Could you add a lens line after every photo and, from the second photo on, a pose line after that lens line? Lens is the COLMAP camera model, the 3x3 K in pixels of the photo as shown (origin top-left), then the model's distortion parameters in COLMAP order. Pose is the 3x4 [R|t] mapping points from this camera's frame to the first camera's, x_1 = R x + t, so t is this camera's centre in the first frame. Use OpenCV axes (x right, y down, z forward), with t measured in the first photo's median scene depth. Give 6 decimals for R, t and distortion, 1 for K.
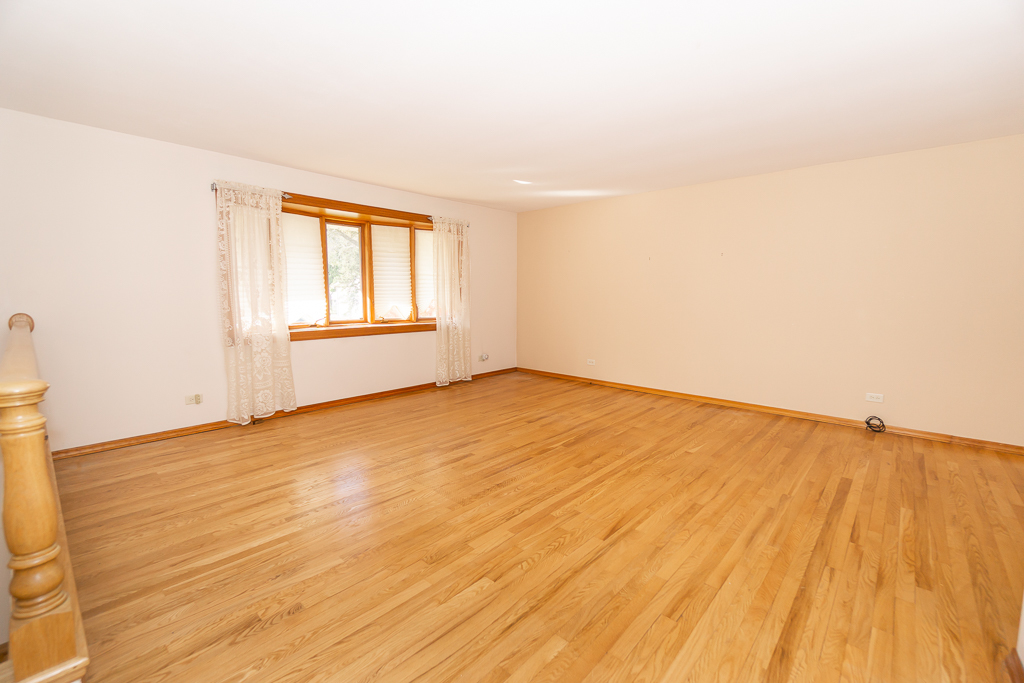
lens RADIAL K [[440.0, 0, 516.2], [0, 440.0, 343.8], [0, 0, 1]] dist [-0.006504, 0.001314]
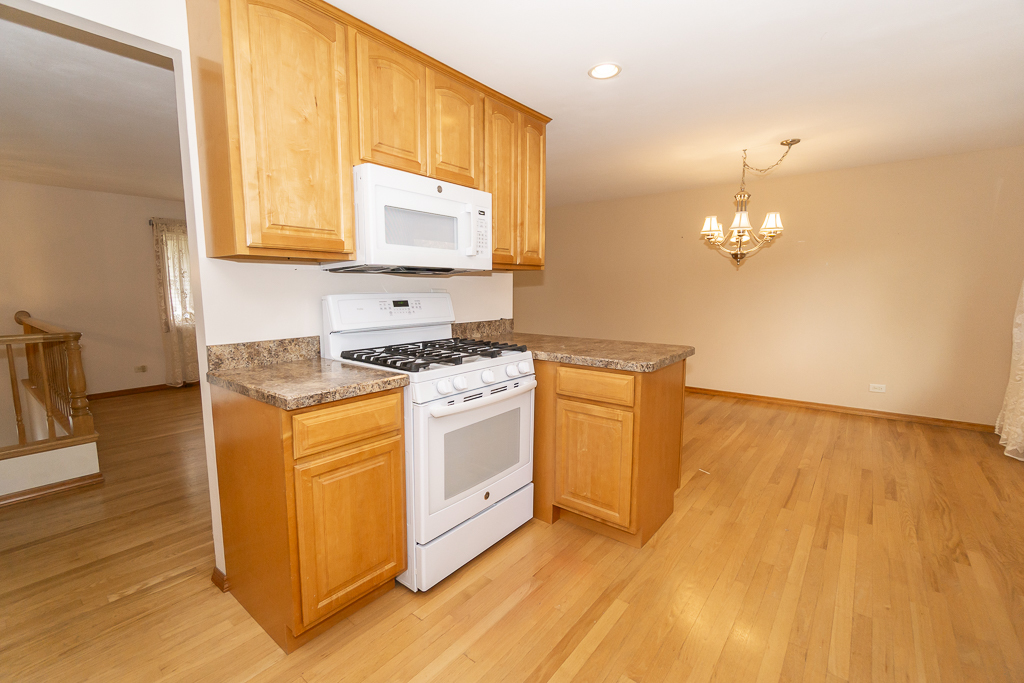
lens RADIAL K [[440.0, 0, 509.2], [0, 440.0, 341.0], [0, 0, 1]] dist [-0.006504, 0.001314]
pose [[0.998194, -0.014070, 0.058405, 0.376056], [0.012919, 0.999716, 0.020027, 0.019393], [-0.058670, -0.019236, 0.998092, -0.487597]]
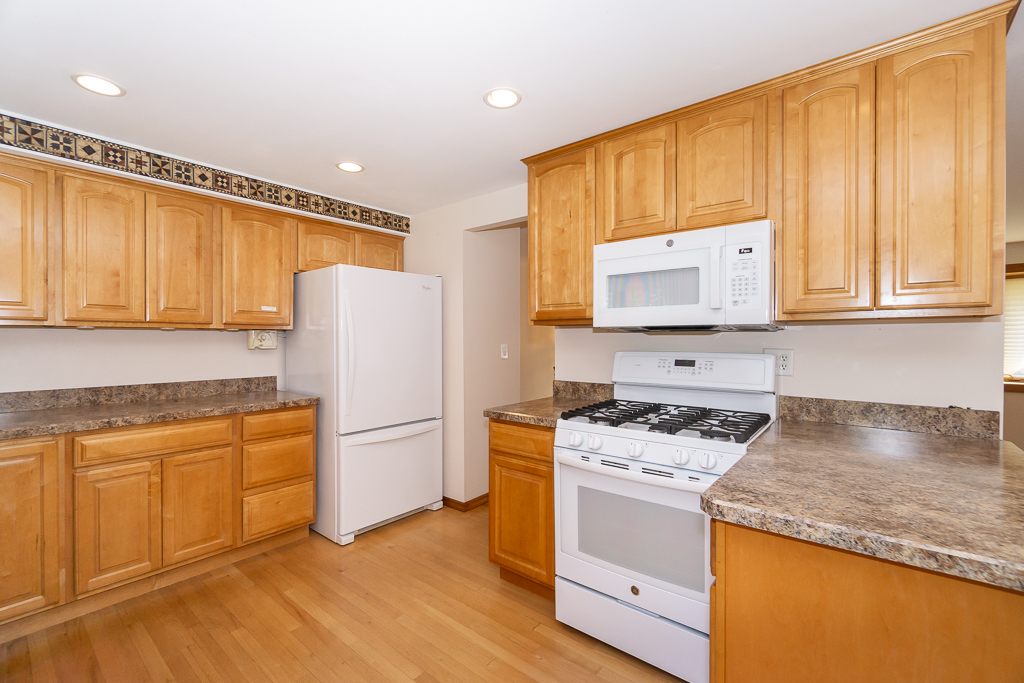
lens RADIAL K [[440.0, 0, 512.4], [0, 440.0, 343.8], [0, 0, 1]] dist [-0.006504, 0.001314]
pose [[0.062277, 0.005563, -0.998043, 0.788654], [-0.103199, 0.994660, -0.000895, -0.020036], [0.992709, 0.103052, 0.062519, -0.163263]]
